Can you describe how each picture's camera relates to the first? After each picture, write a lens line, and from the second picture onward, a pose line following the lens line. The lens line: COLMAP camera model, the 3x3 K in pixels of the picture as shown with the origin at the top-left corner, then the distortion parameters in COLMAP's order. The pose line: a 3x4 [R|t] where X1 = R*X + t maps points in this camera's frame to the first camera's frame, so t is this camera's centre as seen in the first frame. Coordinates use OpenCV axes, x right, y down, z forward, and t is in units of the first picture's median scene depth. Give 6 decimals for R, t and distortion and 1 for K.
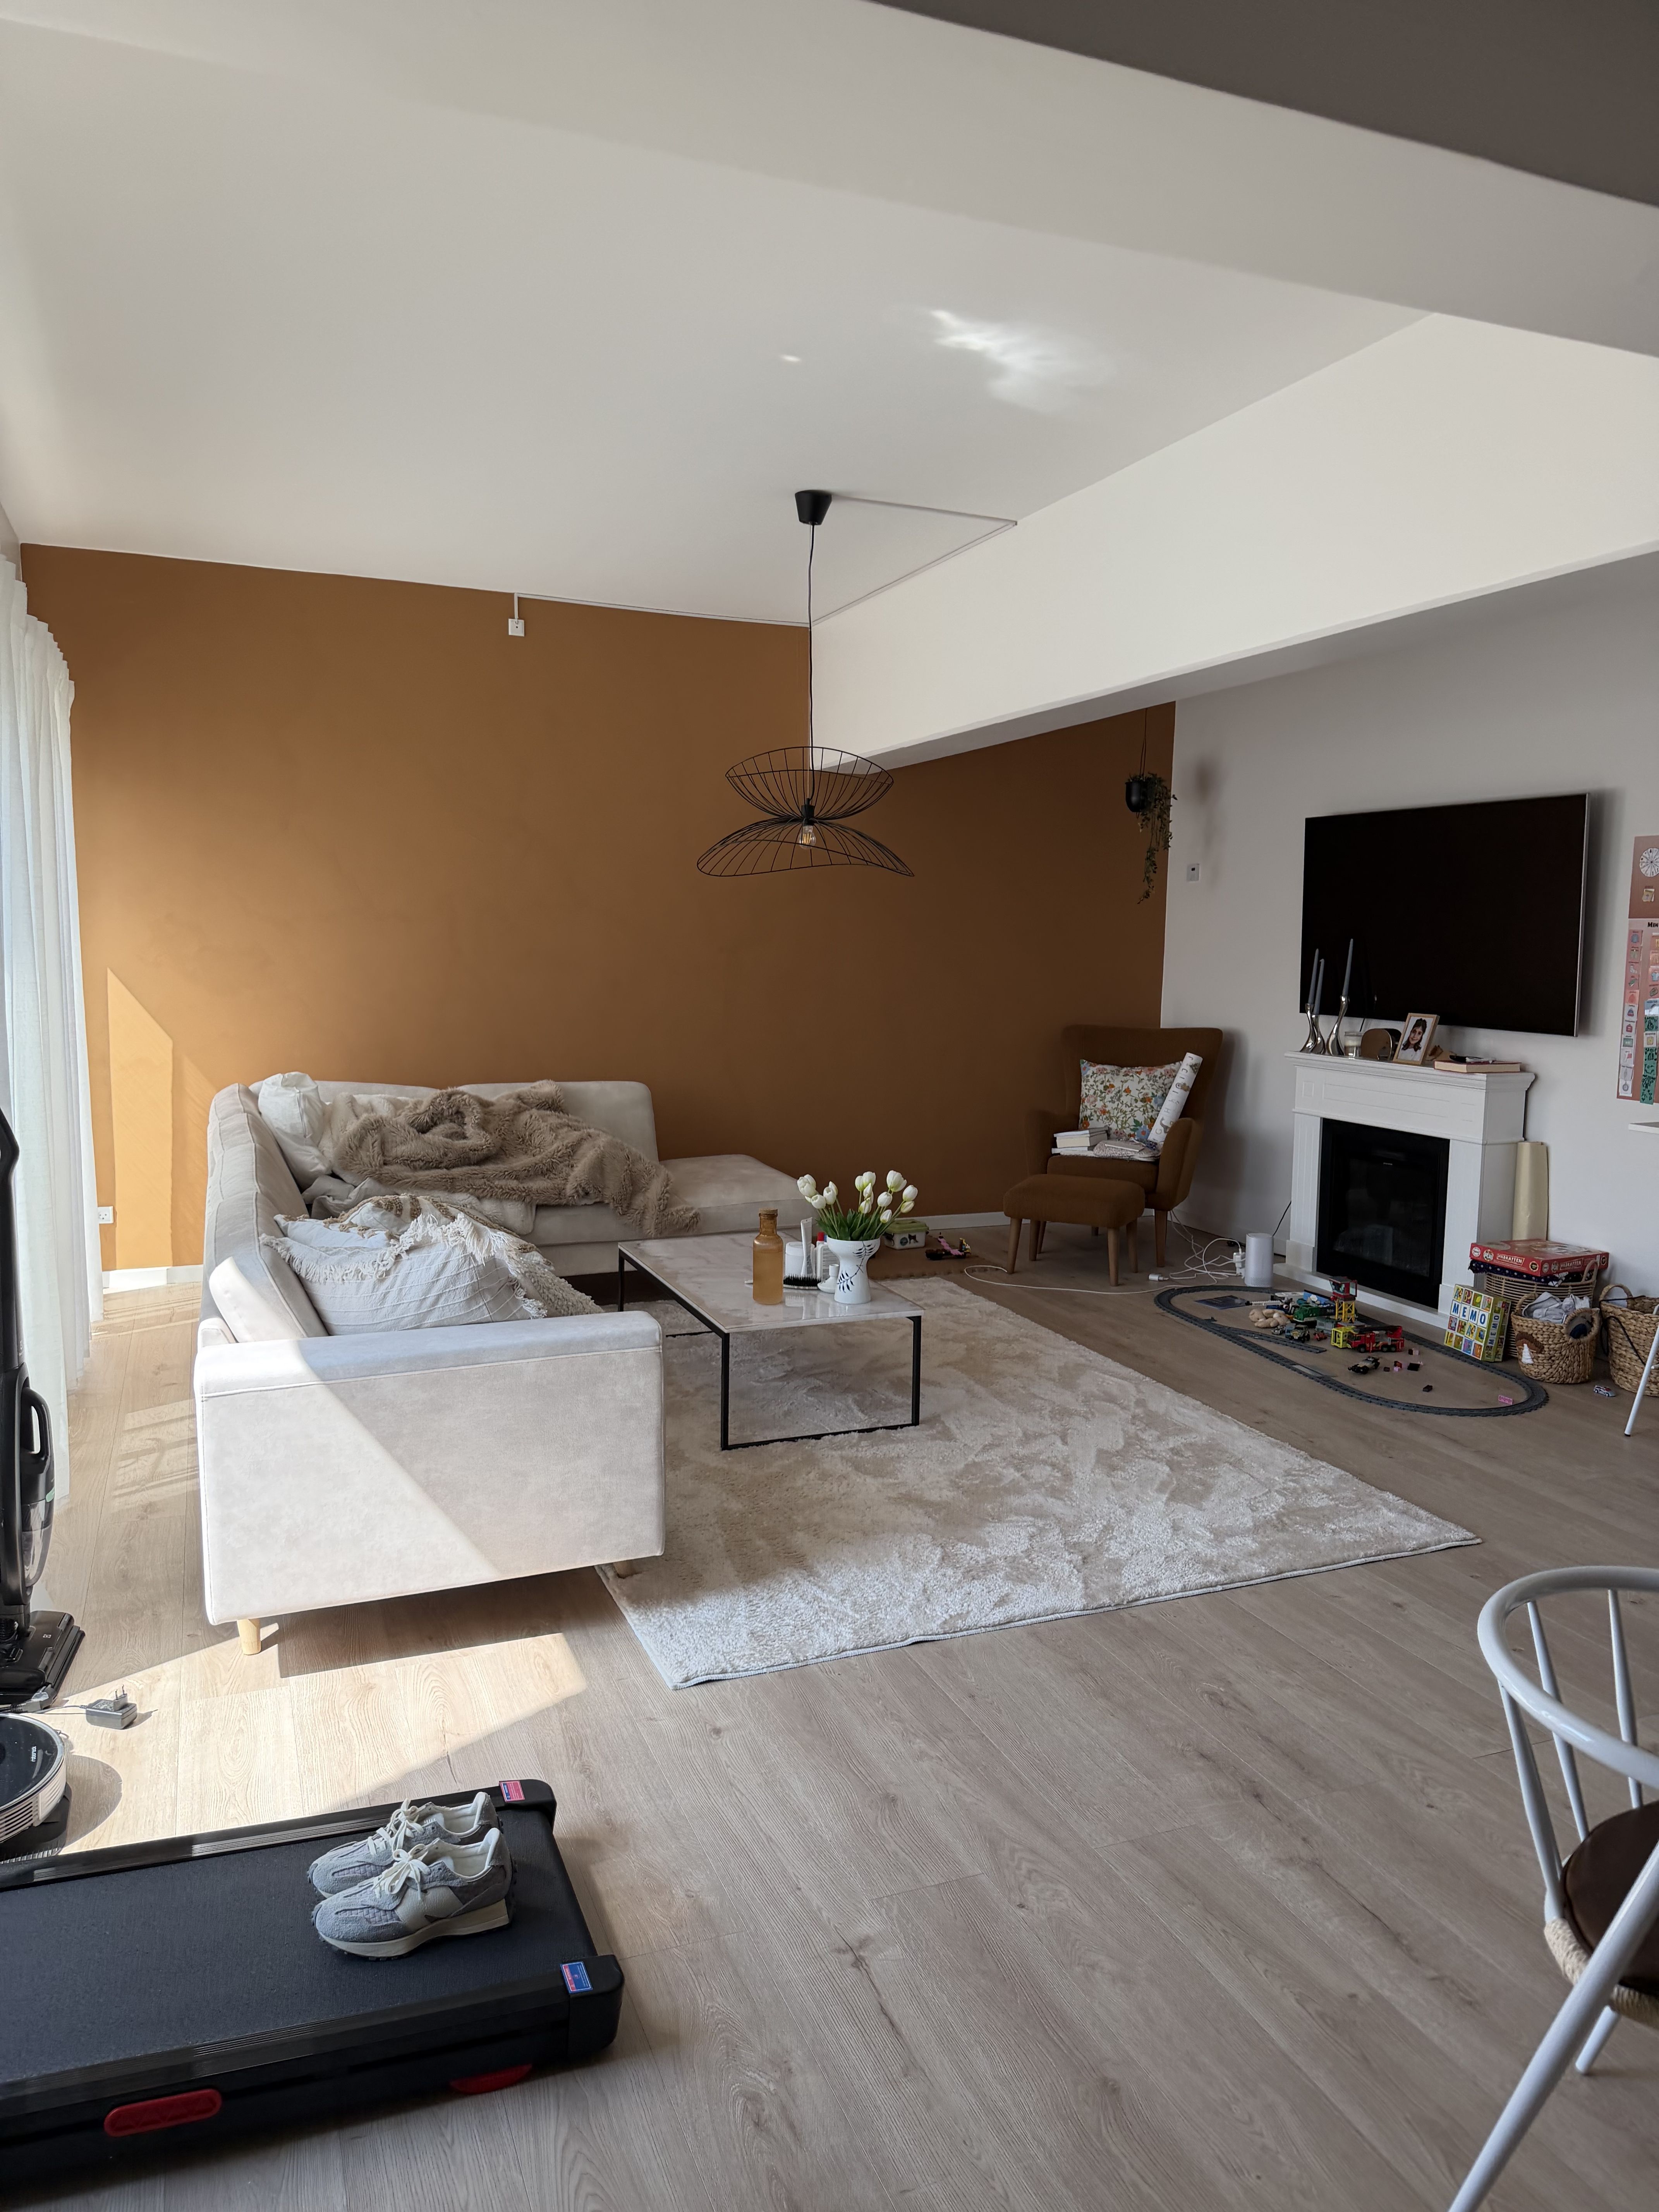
lens RADIAL K [[1540.8, 0, 859.5], [0, 1540.8, 1109.3], [0, 0, 1]] dist [0.178526, -0.296523]
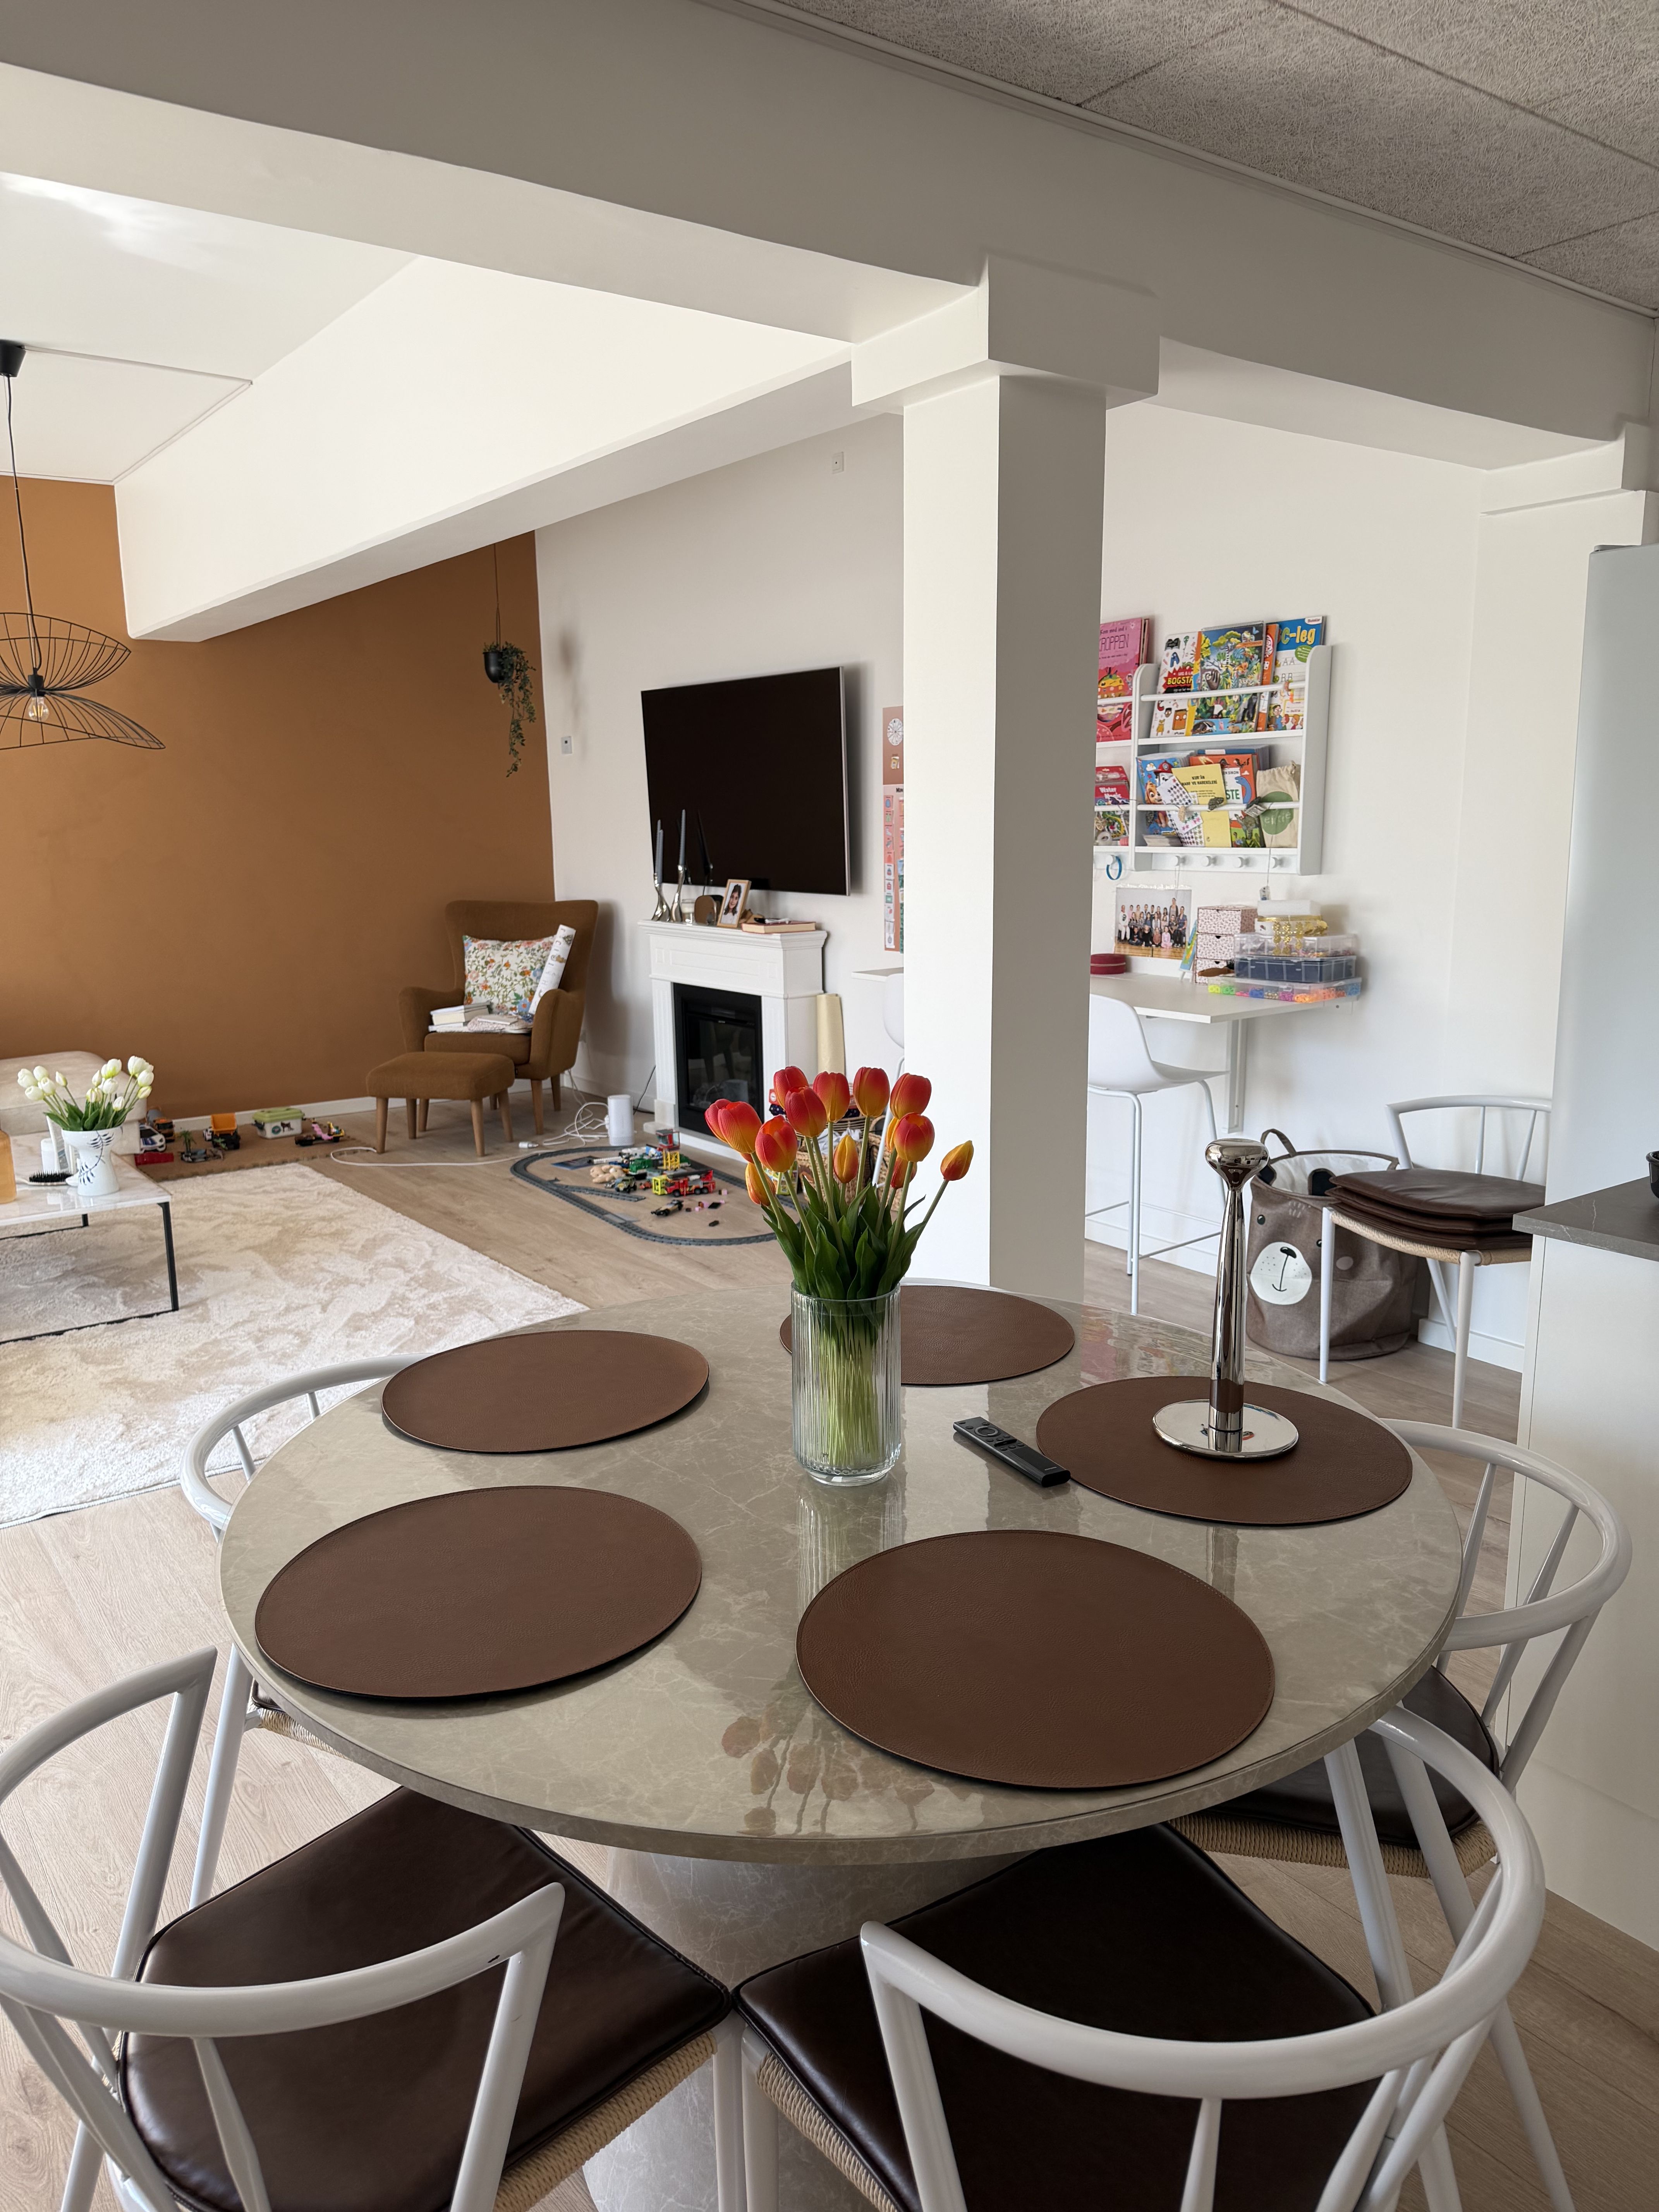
lens RADIAL K [[1540.8, 0, 859.5], [0, 1540.8, 1109.3], [0, 0, 1]] dist [0.178526, -0.296523]
pose [[0.972065, -0.072391, 0.223270, 0.194411], [0.055145, 0.995061, 0.082543, 0.012742], [-0.228143, -0.067925, 0.971255, -0.056728]]
